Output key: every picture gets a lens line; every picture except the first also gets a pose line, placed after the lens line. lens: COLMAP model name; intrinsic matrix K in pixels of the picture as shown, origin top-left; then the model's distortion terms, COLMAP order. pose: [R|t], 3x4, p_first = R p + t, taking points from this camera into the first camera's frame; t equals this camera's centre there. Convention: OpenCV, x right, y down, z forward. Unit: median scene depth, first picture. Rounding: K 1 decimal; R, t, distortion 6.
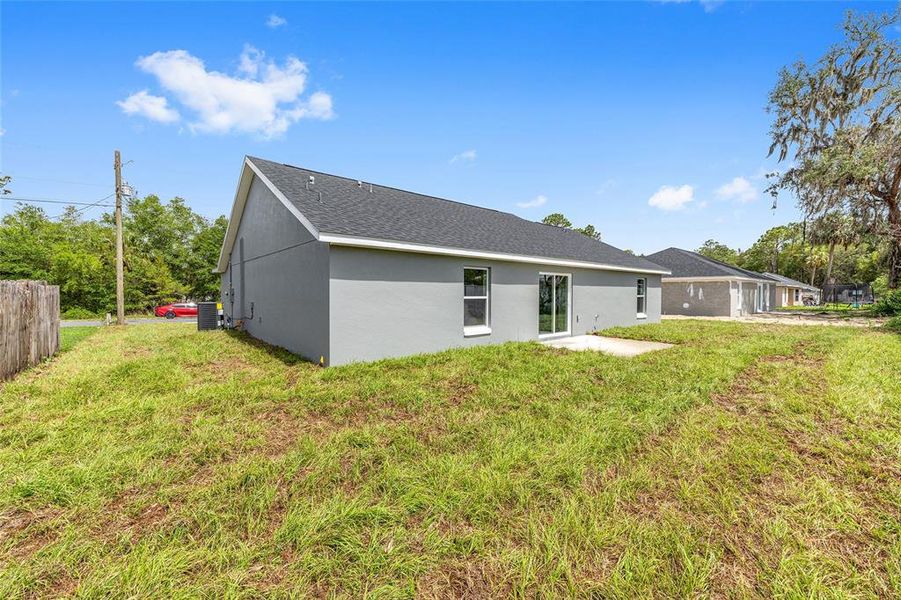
lens RADIAL K [[378.6, 0, 450.5], [0, 378.6, 300.0], [0, 0, 1]] dist [-0.000051, 0.000044]
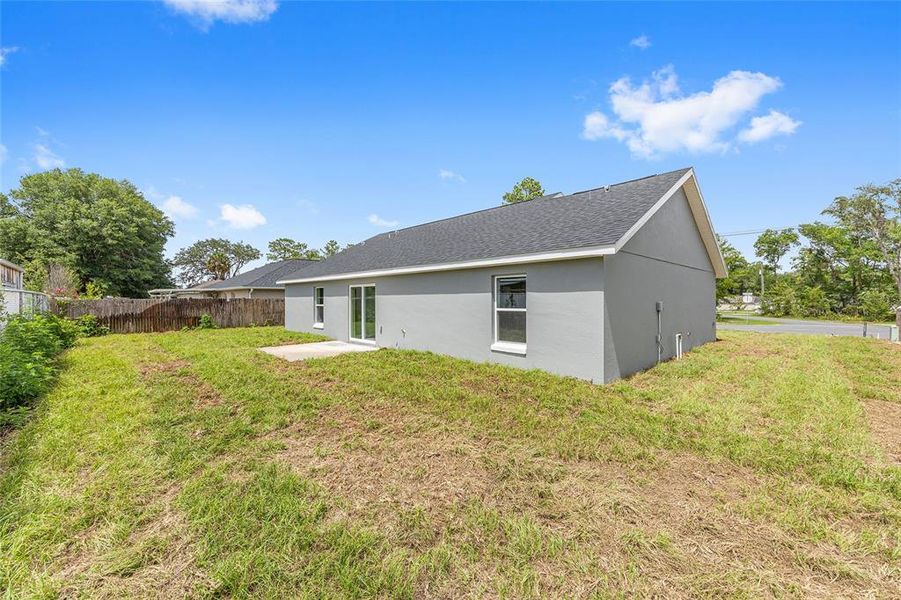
lens RADIAL K [[378.6, 0, 450.5], [0, 378.6, 300.0], [0, 0, 1]] dist [-0.000051, 0.000044]
pose [[0.059137, -0.016514, -0.998113, 1.325574], [-0.026853, 0.999475, -0.018127, -0.011969], [0.997889, 0.027875, 0.058662, 1.153125]]
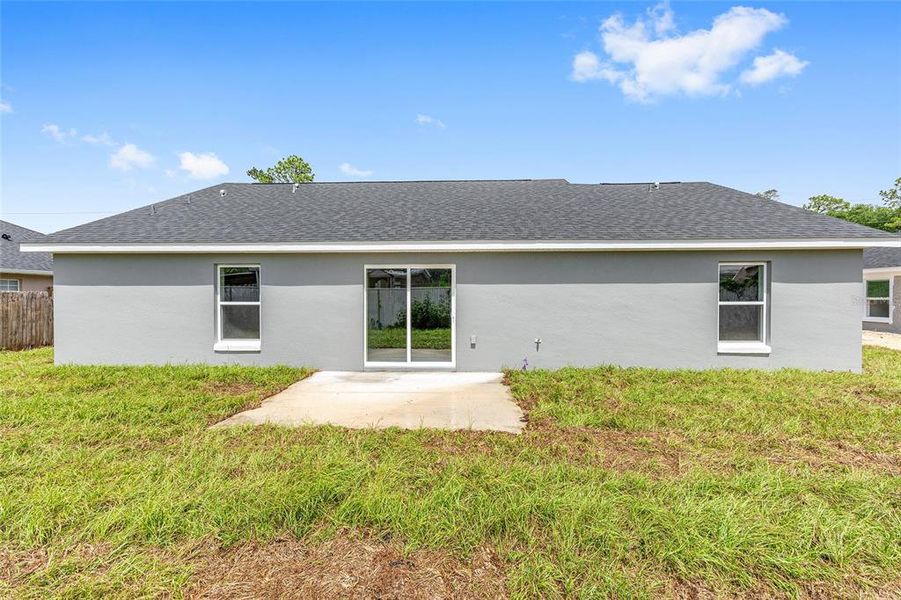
lens RADIAL K [[358.4, 0, 450.5], [0, 358.4, 300.0], [0, 0, 1]] dist [0.000036, 0.000193]
pose [[0.743976, -0.005086, -0.668187, 0.157797], [-0.004623, 0.999908, -0.012758, -0.000917], [0.668191, 0.012581, 0.743884, 0.127417]]
